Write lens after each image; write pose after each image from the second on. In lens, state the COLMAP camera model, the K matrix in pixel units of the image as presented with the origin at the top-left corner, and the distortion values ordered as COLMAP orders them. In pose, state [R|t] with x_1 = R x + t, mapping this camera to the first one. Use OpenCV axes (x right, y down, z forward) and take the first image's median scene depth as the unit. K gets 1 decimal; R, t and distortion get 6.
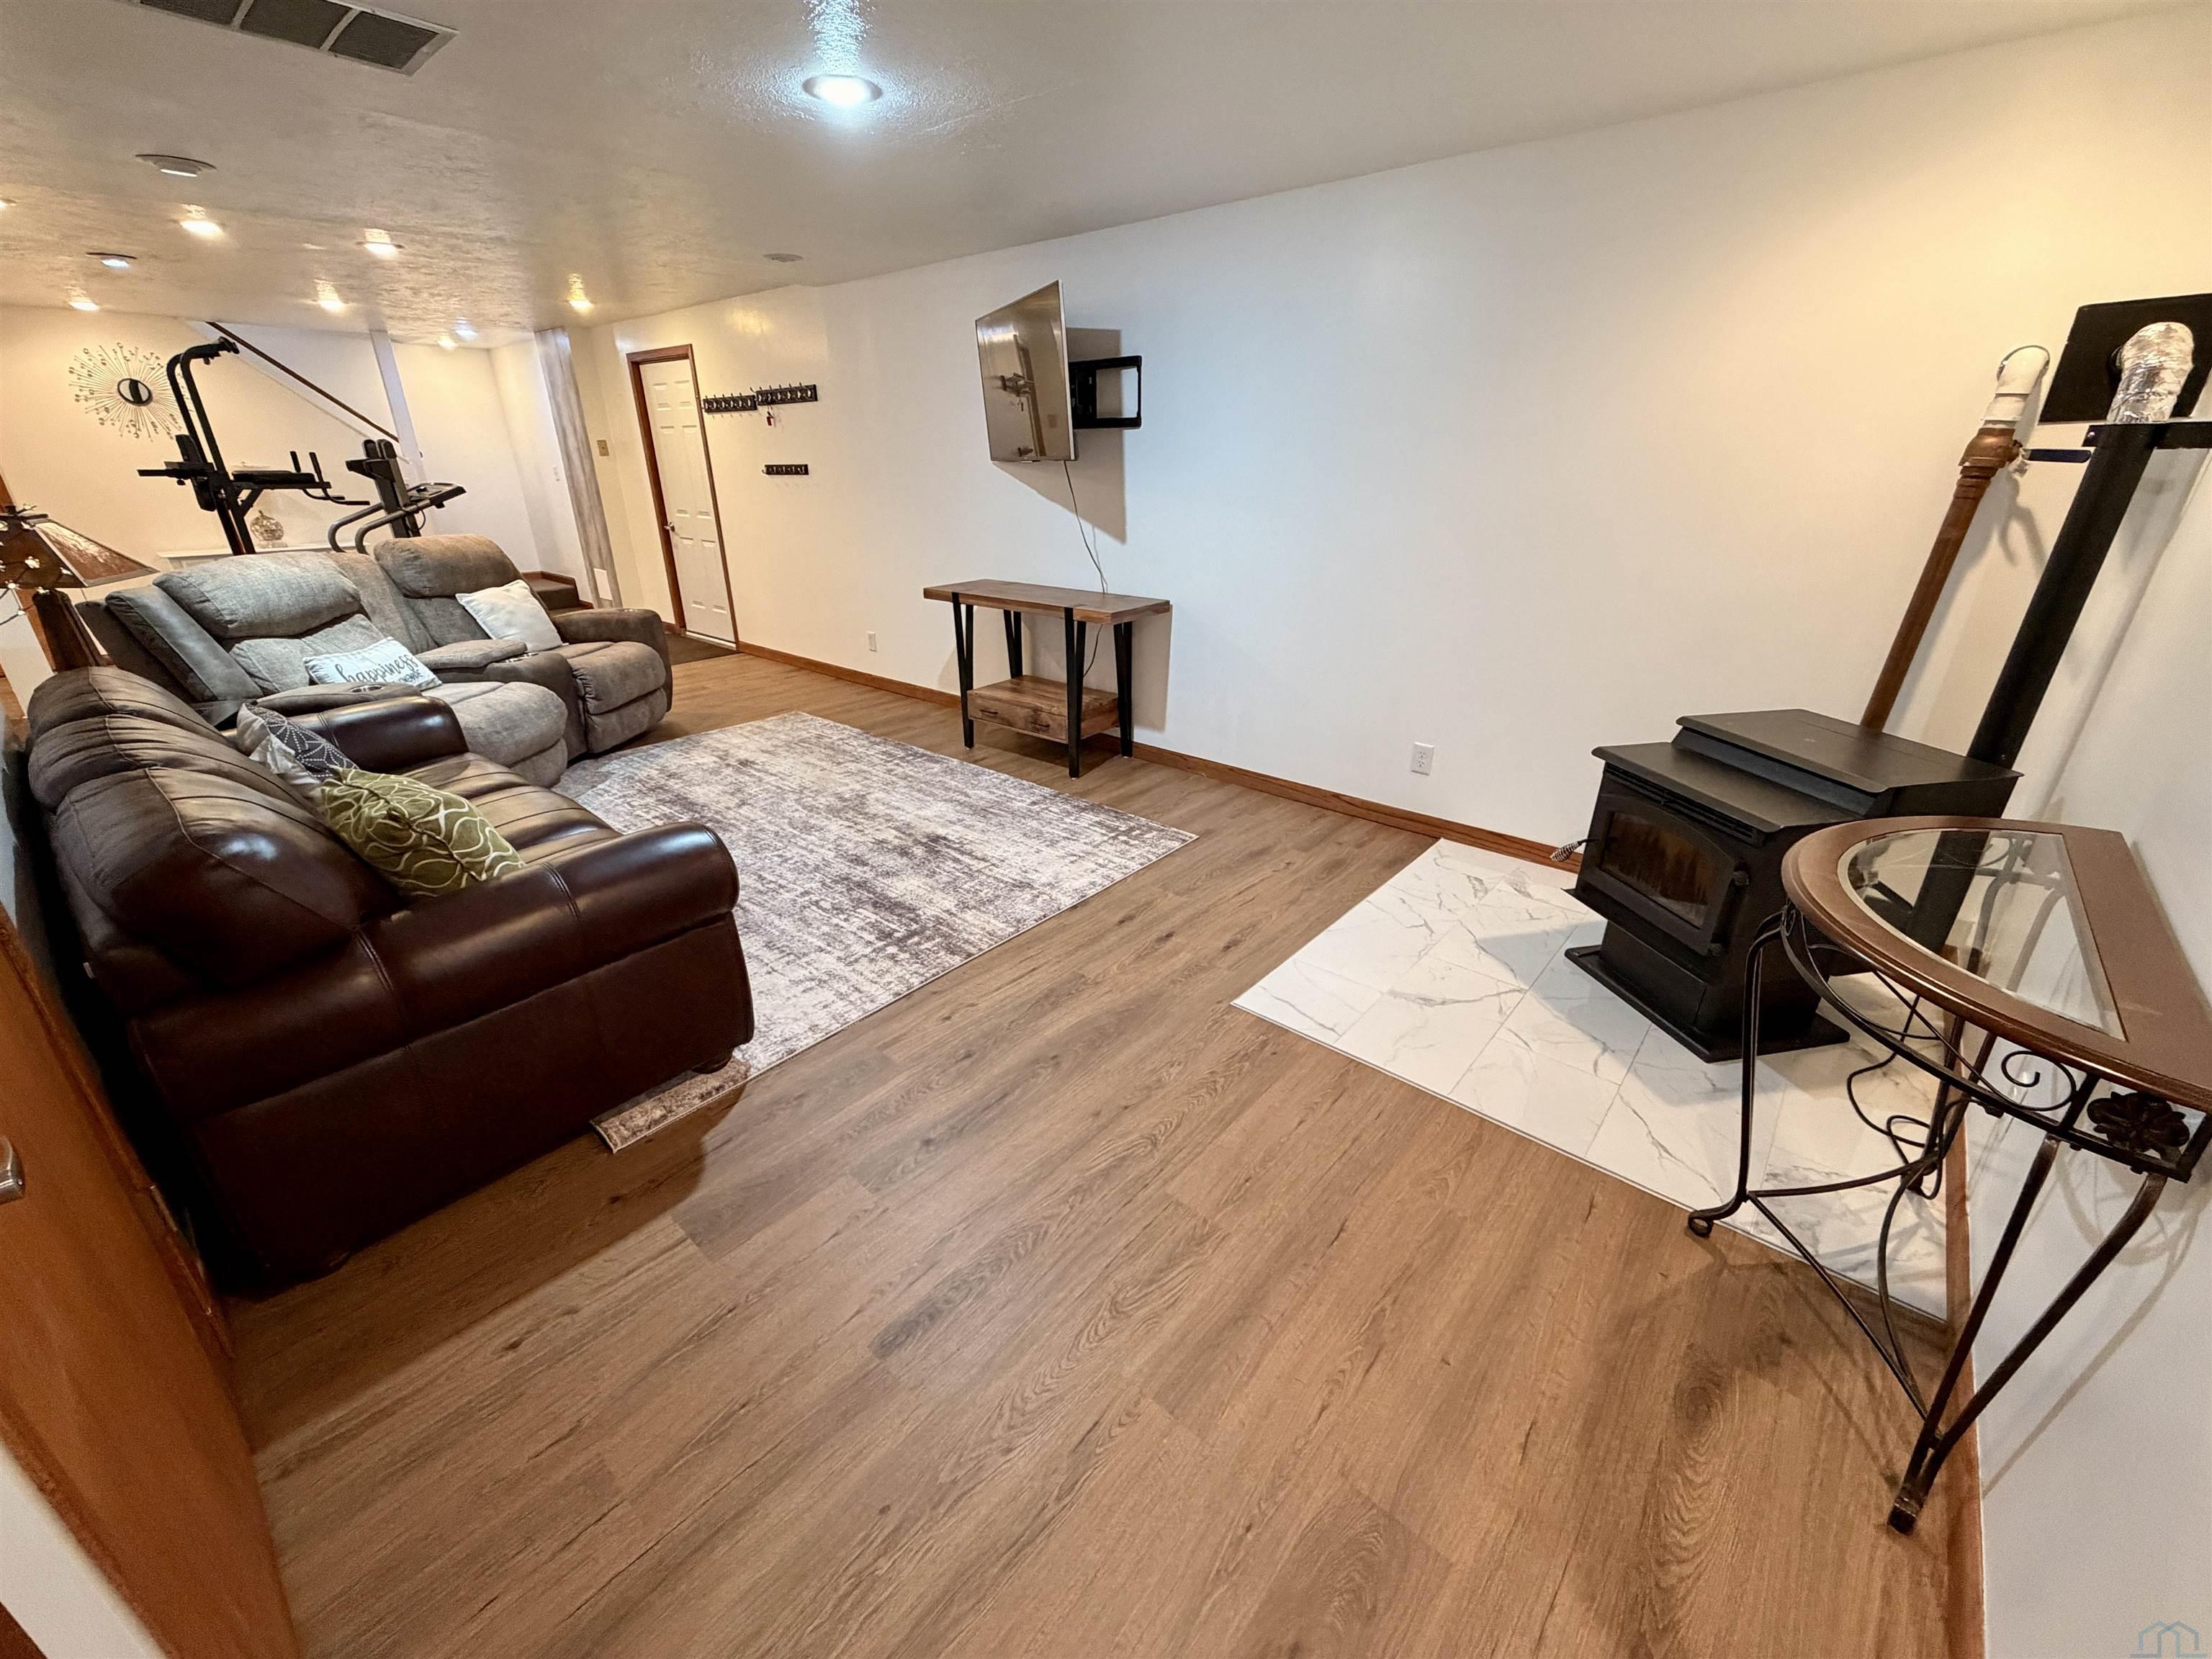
lens RADIAL K [[881.7, 0, 1103.1], [0, 881.7, 826.7], [0, 0, 1]] dist [-0.000803, -0.000085]
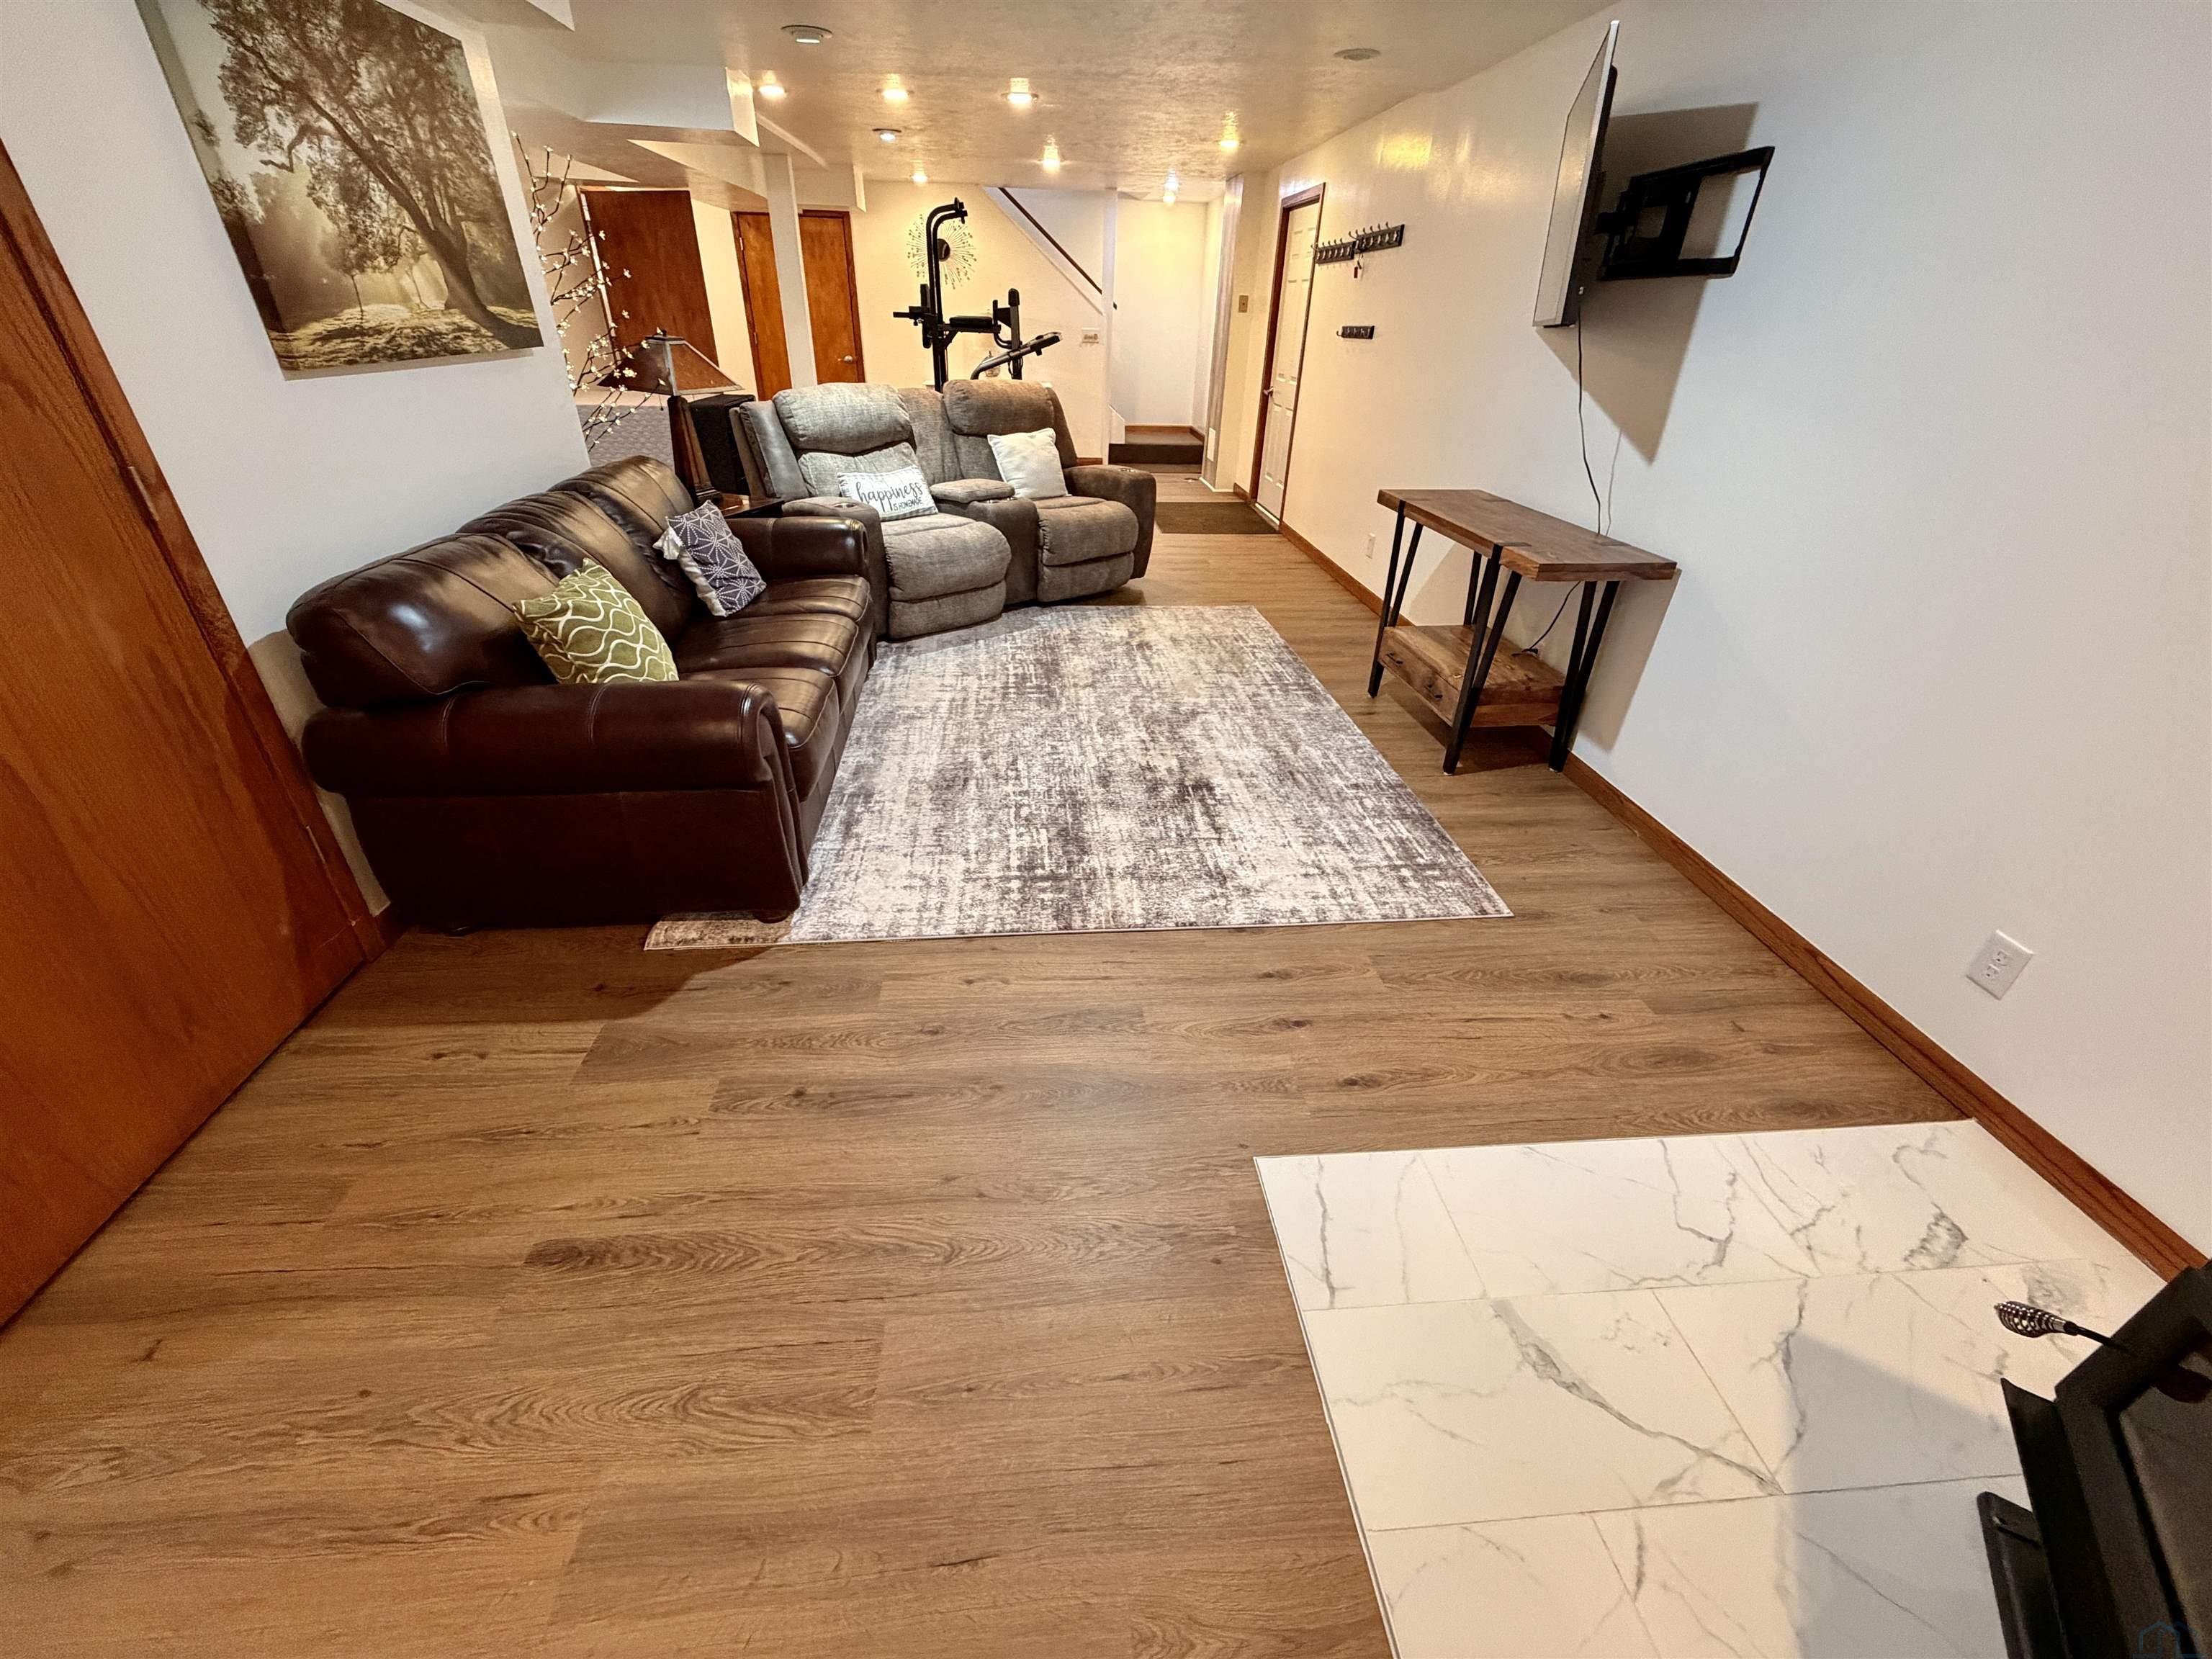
lens RADIAL K [[881.7, 0, 1105.5], [0, 881.7, 828.9], [0, 0, 1]] dist [-0.000803, -0.000085]
pose [[0.715742, 0.371325, -0.591466, 0.256039], [-0.296079, 0.928391, 0.224558, -0.108113], [0.632496, 0.014395, 0.774430, 0.267293]]
